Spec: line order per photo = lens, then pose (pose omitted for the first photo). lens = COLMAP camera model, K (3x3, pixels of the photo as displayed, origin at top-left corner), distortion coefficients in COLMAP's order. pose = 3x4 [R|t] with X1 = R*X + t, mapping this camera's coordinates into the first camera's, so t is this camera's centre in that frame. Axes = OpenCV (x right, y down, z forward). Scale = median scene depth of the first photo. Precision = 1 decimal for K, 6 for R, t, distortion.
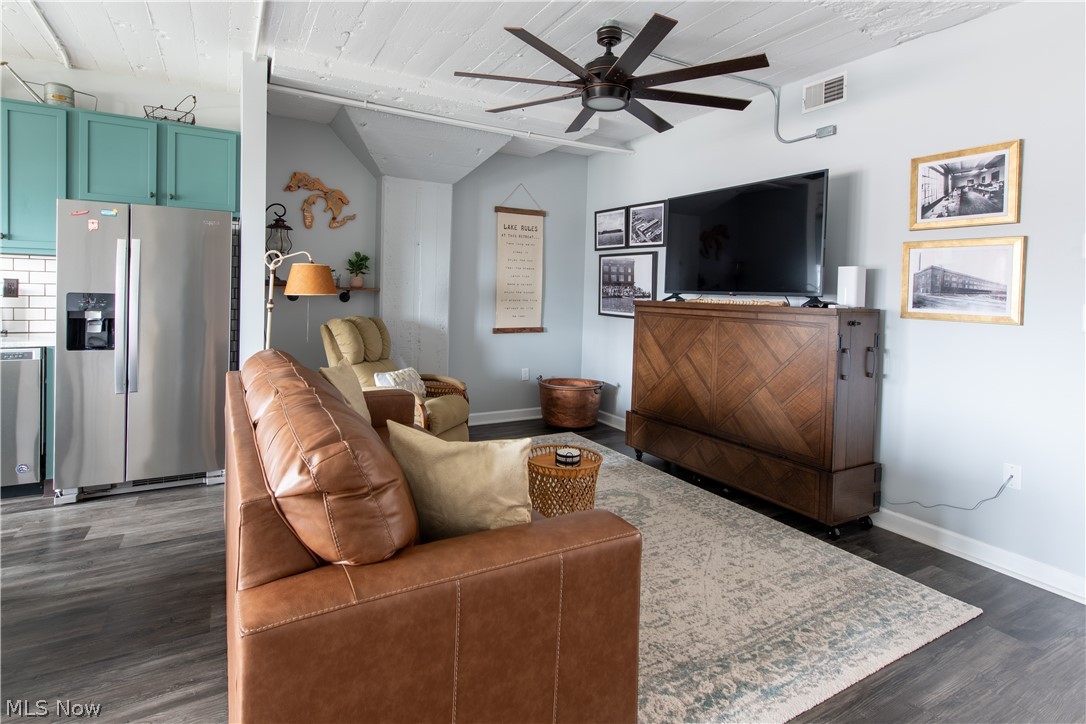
lens RADIAL K [[549.1, 0, 528.1], [0, 549.1, 302.0], [0, 0, 1]] dist [0.010213, -0.000871]
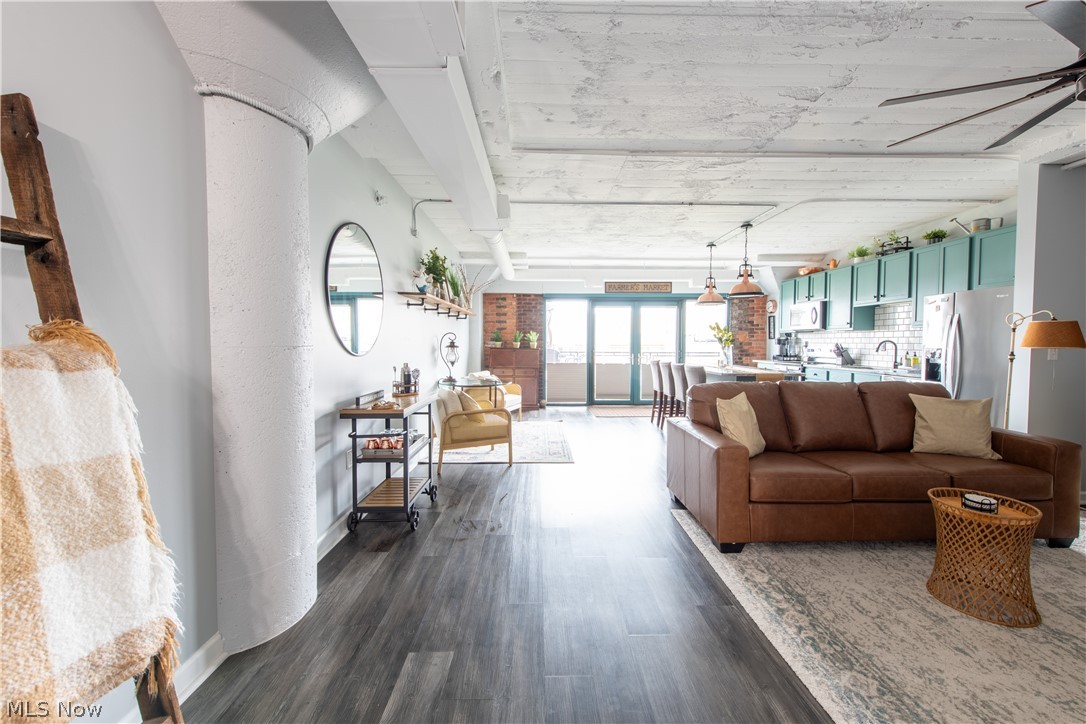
lens RADIAL K [[422.9, 0, 547.2], [0, 422.9, 356.3], [0, 0, 1]] dist [0.016570, -0.005512]
pose [[-0.464931, 0.003509, -0.885340, 0.871618], [-0.032130, 0.999267, 0.020834, 0.018405], [0.884764, 0.038133, -0.464477, 0.505664]]
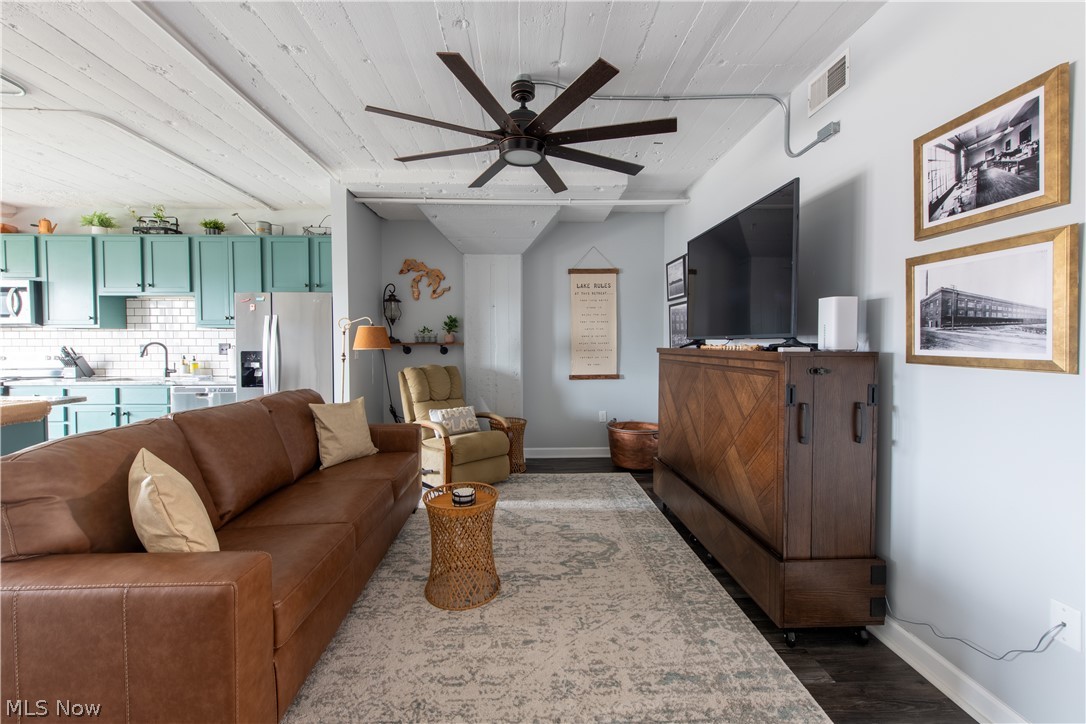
lens RADIAL K [[436.4, 0, 536.8], [0, 436.4, 352.7], [0, 0, 1]] dist [0.011220, -0.003589]
pose [[0.889375, -0.018011, -0.456823, 0.455972], [0.016580, 0.999837, -0.007139, 0.009789], [0.456877, -0.001225, 0.889529, 0.240943]]
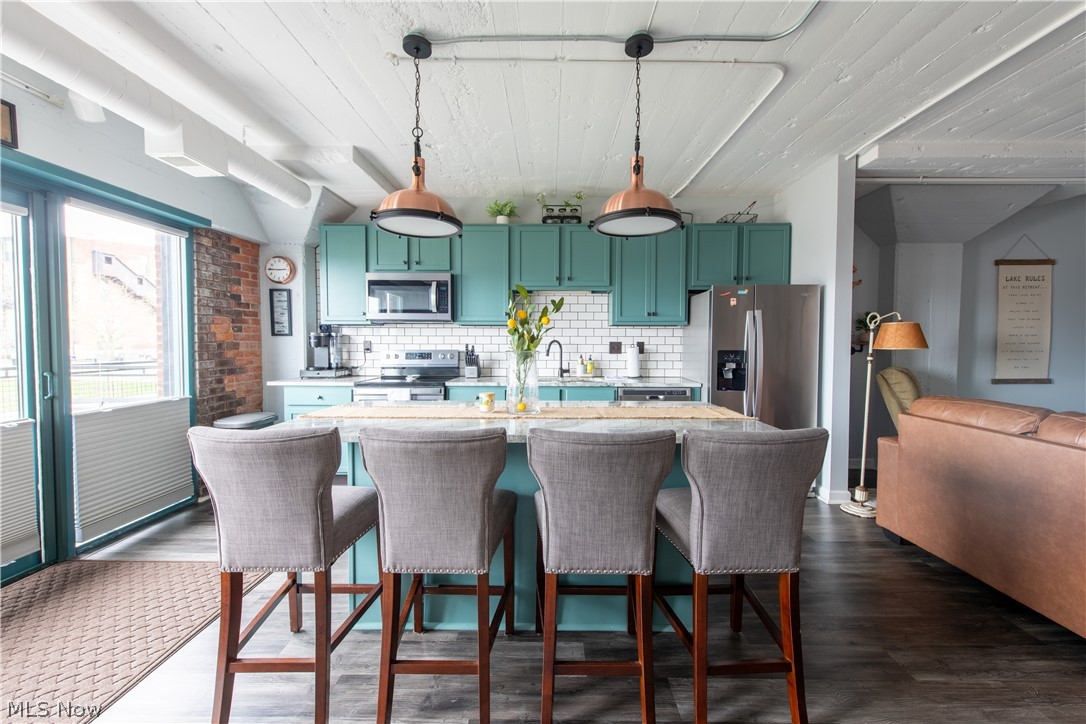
lens RADIAL K [[423.1, 0, 546.8], [0, 423.1, 356.8], [0, 0, 1]] dist [0.016347, -0.005785]
pose [[0.871476, -0.008211, -0.490370, -0.616816], [0.010519, 0.999943, 0.001951, -0.005960], [0.490326, -0.006858, 0.871512, -0.164885]]
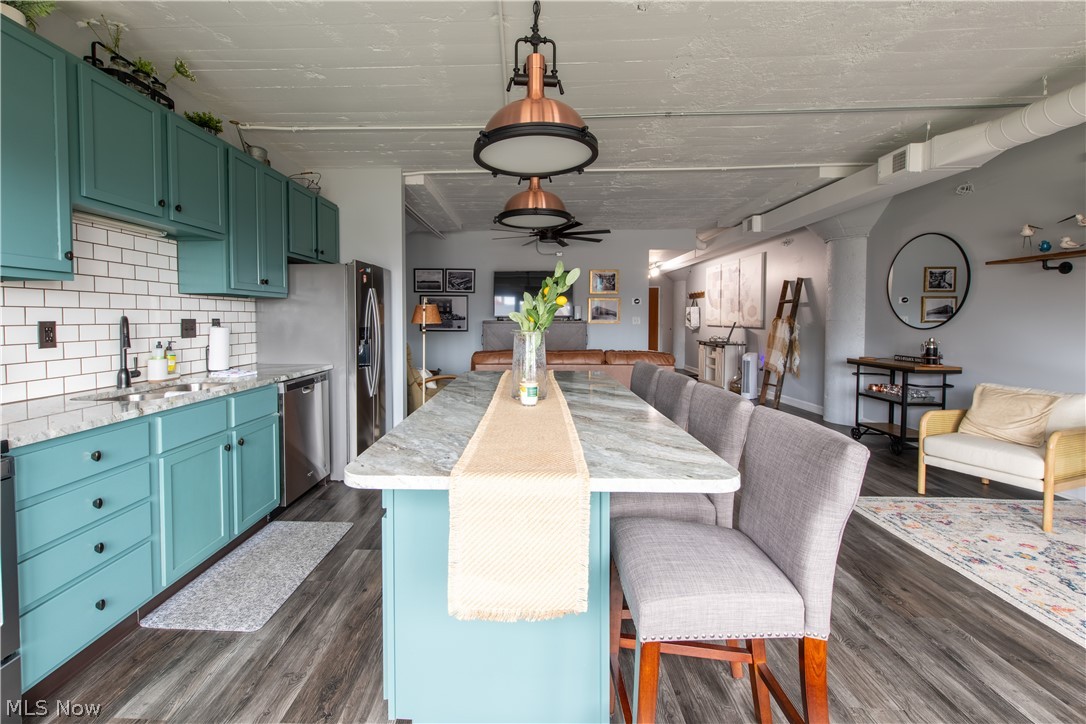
lens RADIAL K [[457.6, 0, 512.8], [0, 457.6, 332.2], [0, 0, 1]] dist [0.003085, -0.000495]
pose [[0.521657, -0.053980, 0.851446, -1.466517], [0.032603, 0.998529, 0.043330, -0.038099], [-0.852532, 0.005156, 0.522649, 0.056695]]
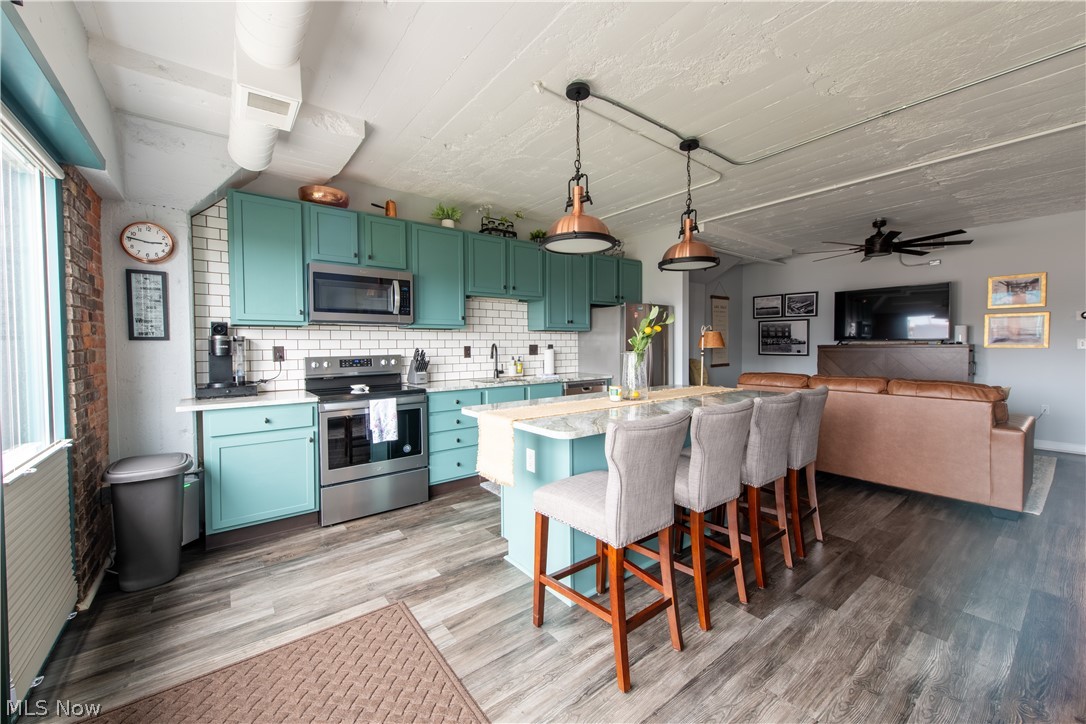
lens RADIAL K [[422.9, 0, 547.2], [0, 422.9, 356.3], [0, 0, 1]] dist [0.016570, -0.005512]
pose [[0.987009, -0.039131, 0.155829, -1.230911], [0.037989, 0.999225, 0.010304, -0.019169], [-0.156111, -0.004251, 0.987730, -0.405225]]
